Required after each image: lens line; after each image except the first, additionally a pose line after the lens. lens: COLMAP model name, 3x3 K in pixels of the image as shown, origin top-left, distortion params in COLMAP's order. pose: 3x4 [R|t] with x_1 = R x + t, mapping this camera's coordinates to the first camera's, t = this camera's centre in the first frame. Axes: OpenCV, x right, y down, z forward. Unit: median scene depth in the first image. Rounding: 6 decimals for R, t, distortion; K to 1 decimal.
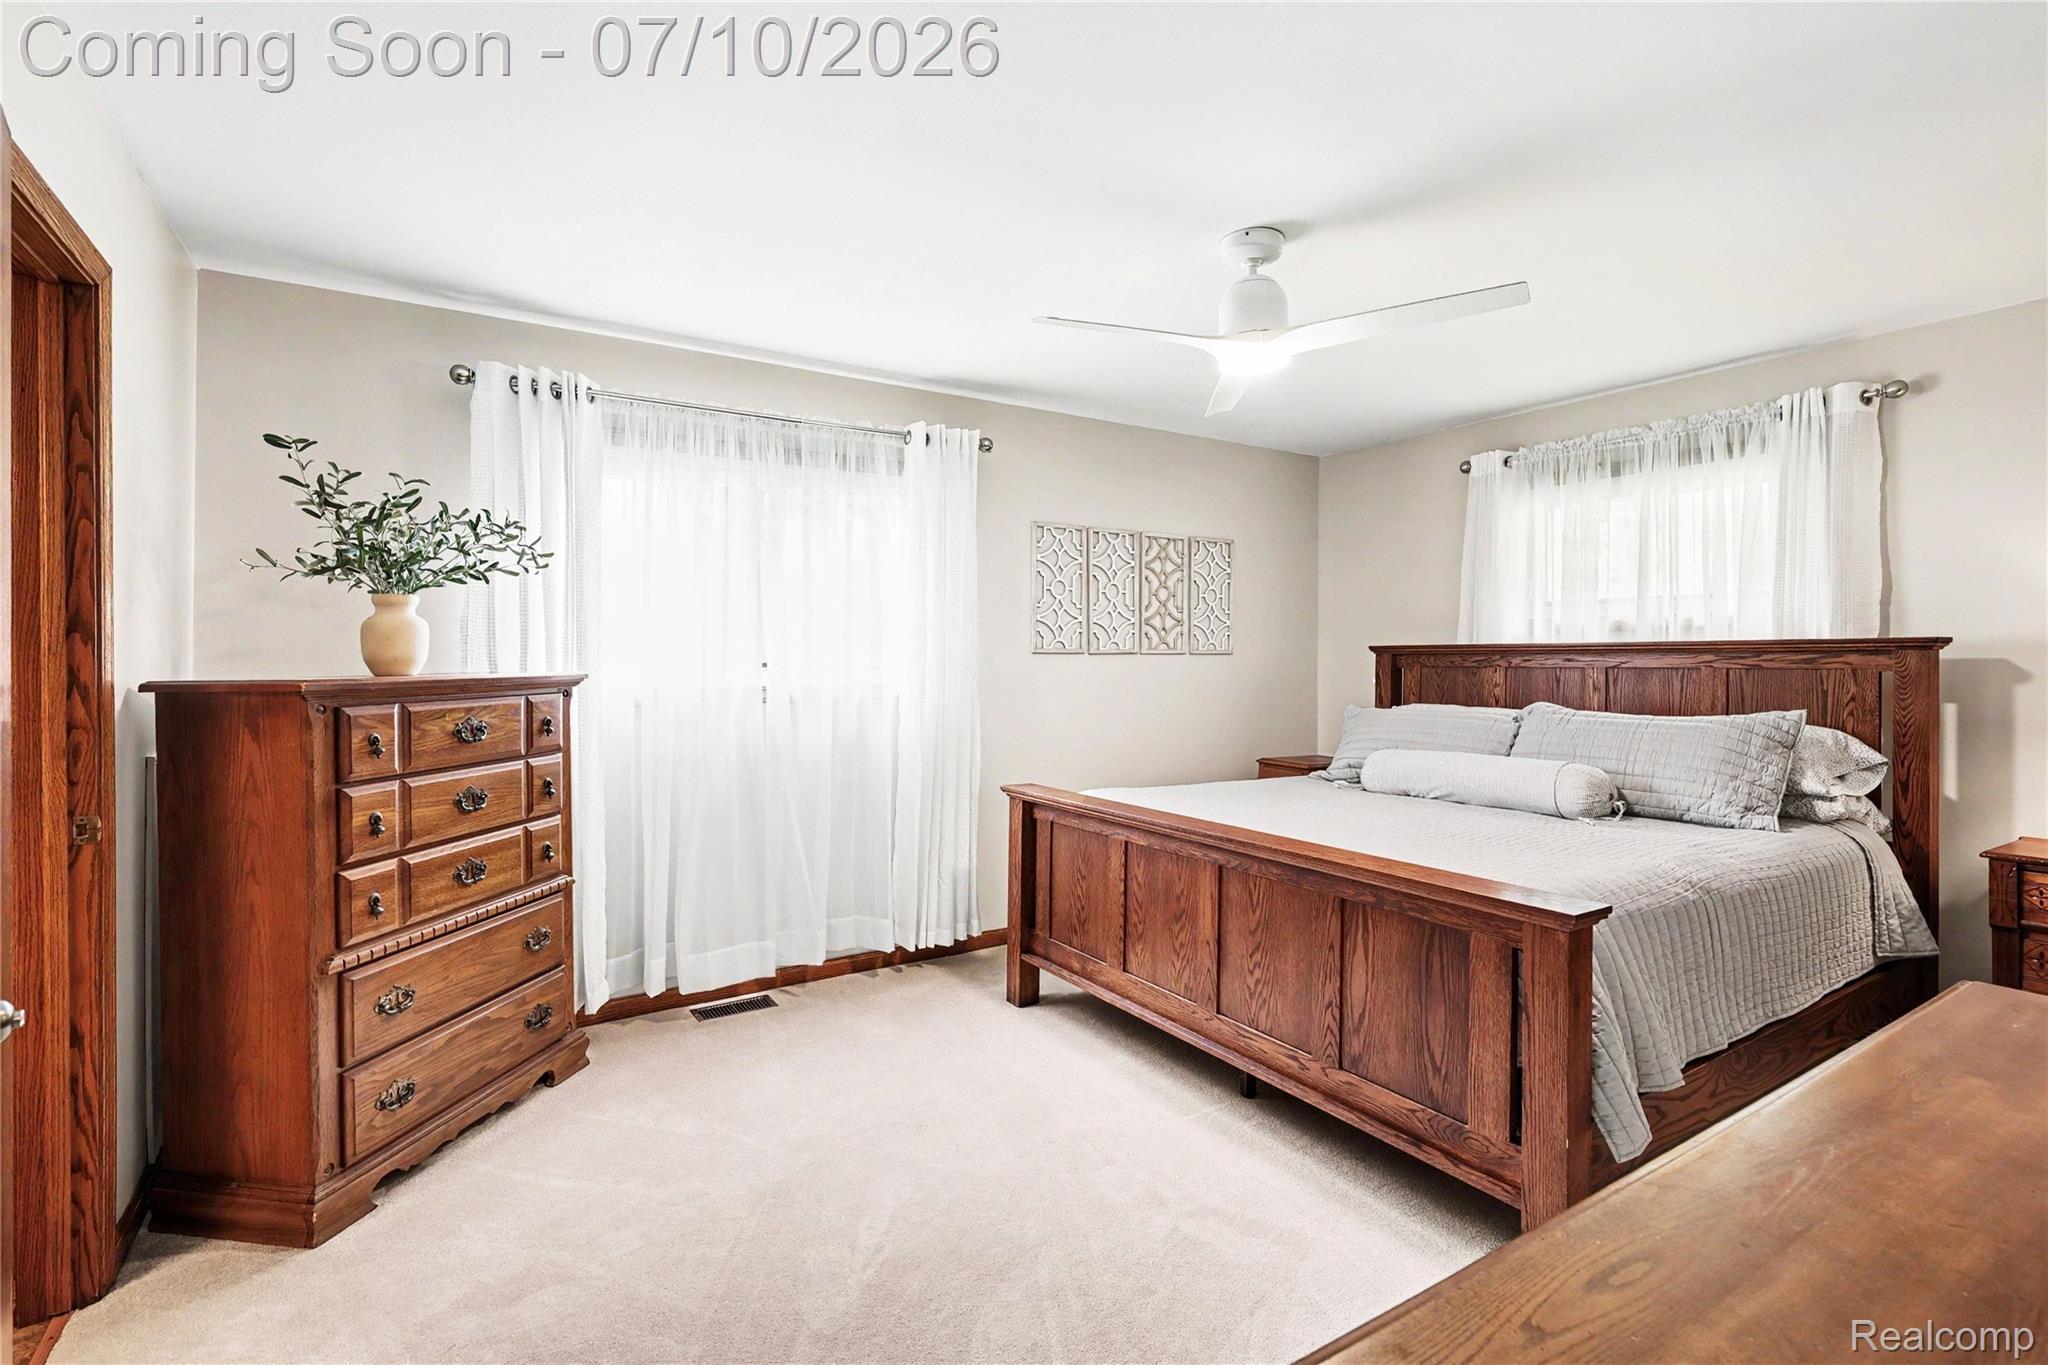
lens RADIAL K [[935.0, 0, 1022.3], [0, 935.0, 673.6], [0, 0, 1]] dist [-0.004680, -0.001471]
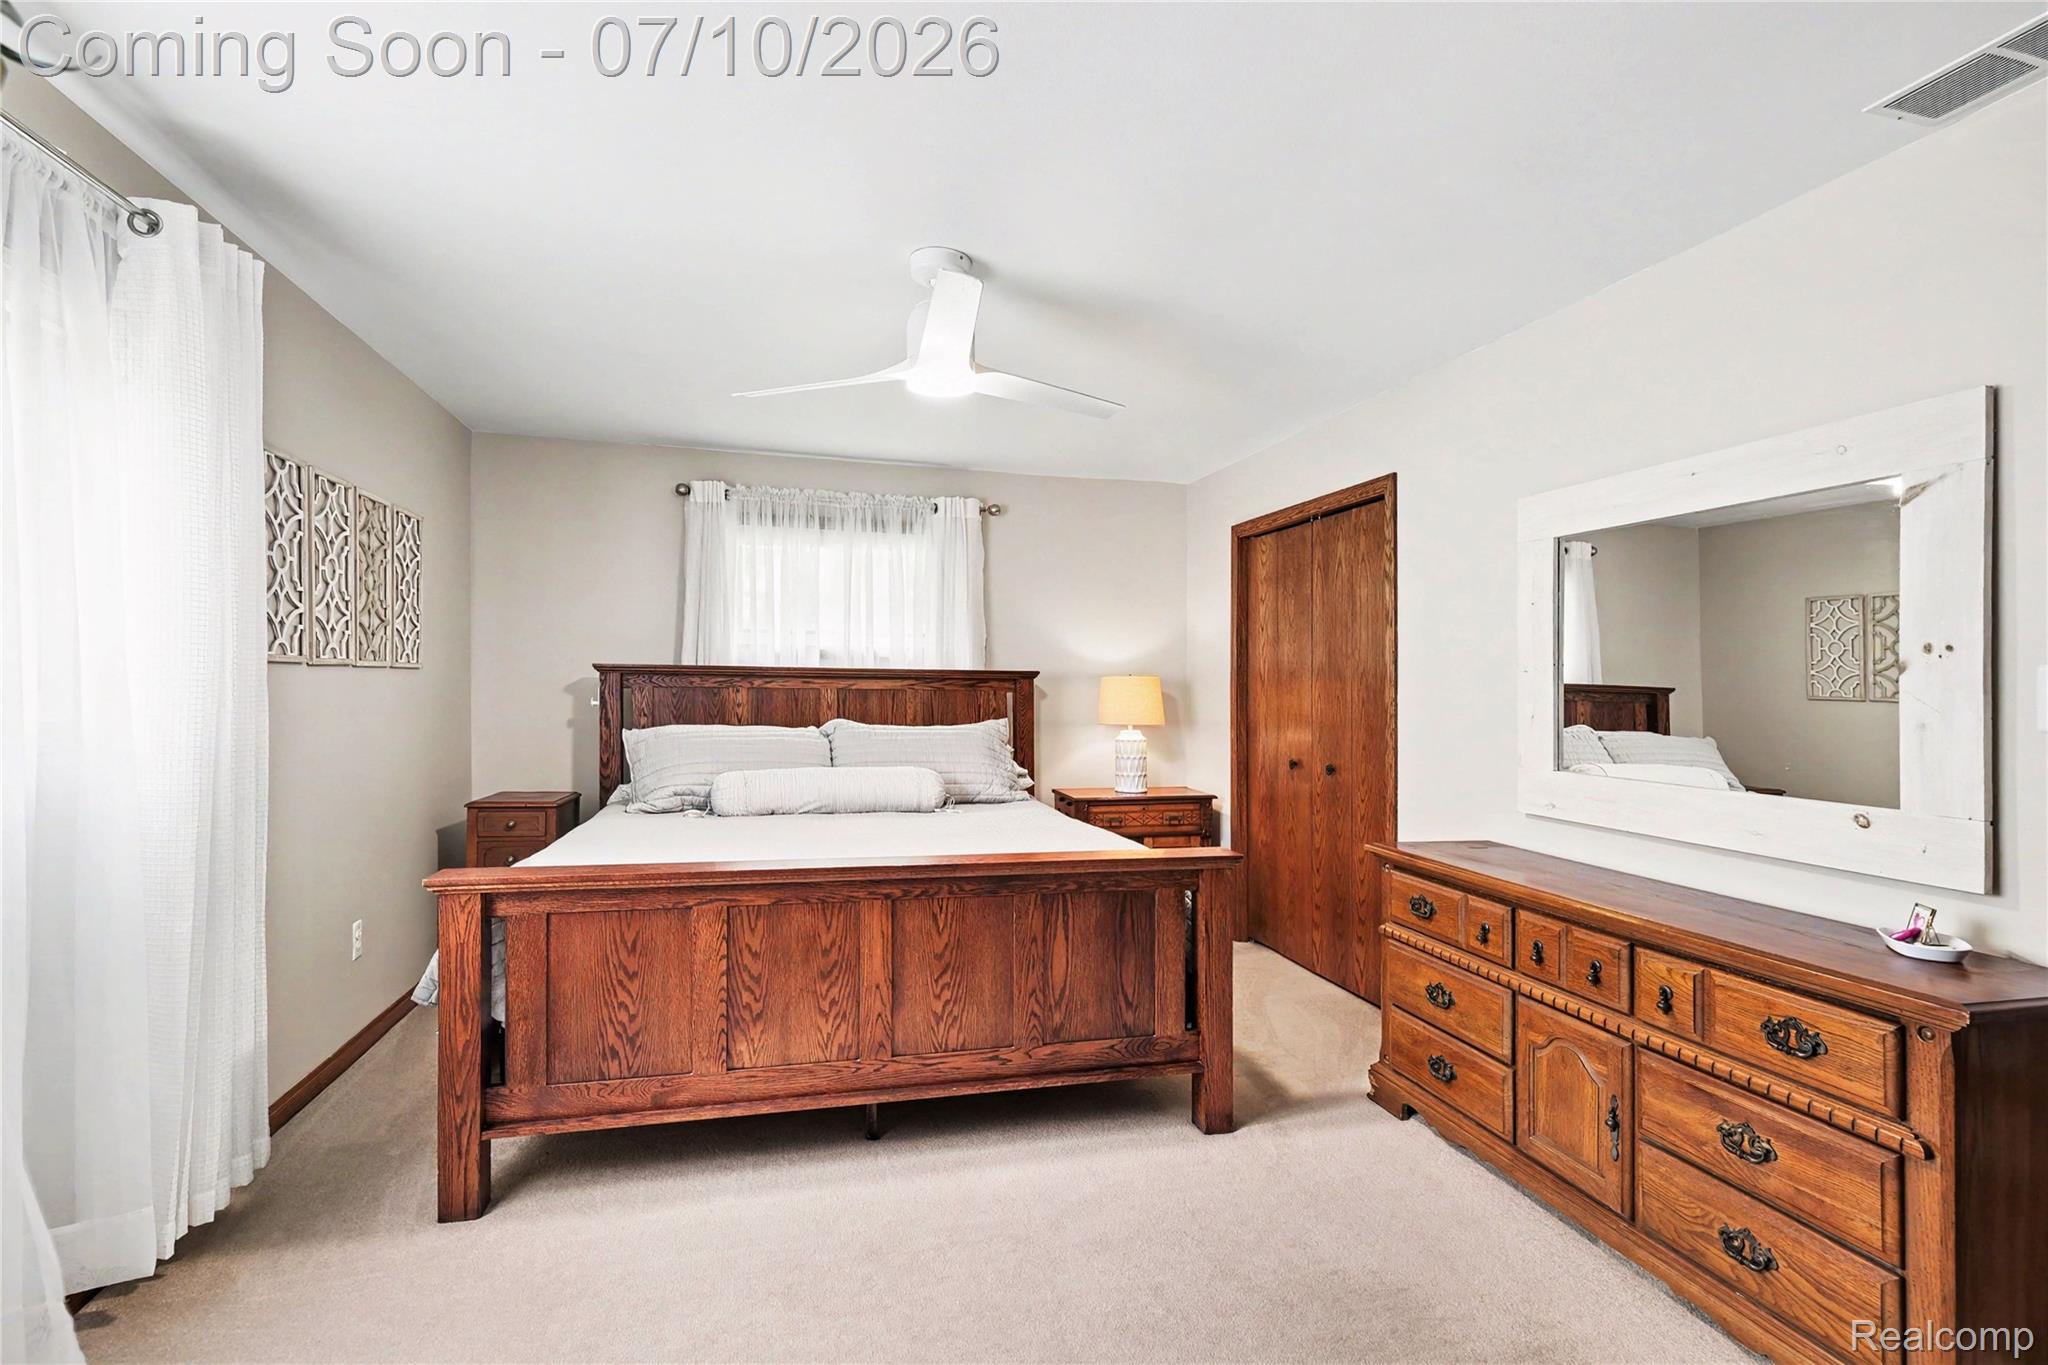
lens RADIAL K [[935.0, 0, 1026.0], [0, 935.0, 689.8], [0, 0, 1]] dist [-0.004680, -0.001471]
pose [[0.306452, 0.002060, 0.951884, -0.568726], [-0.000416, 0.999998, -0.002030, -0.003838], [-0.951886, 0.000226, 0.306452, 0.512694]]
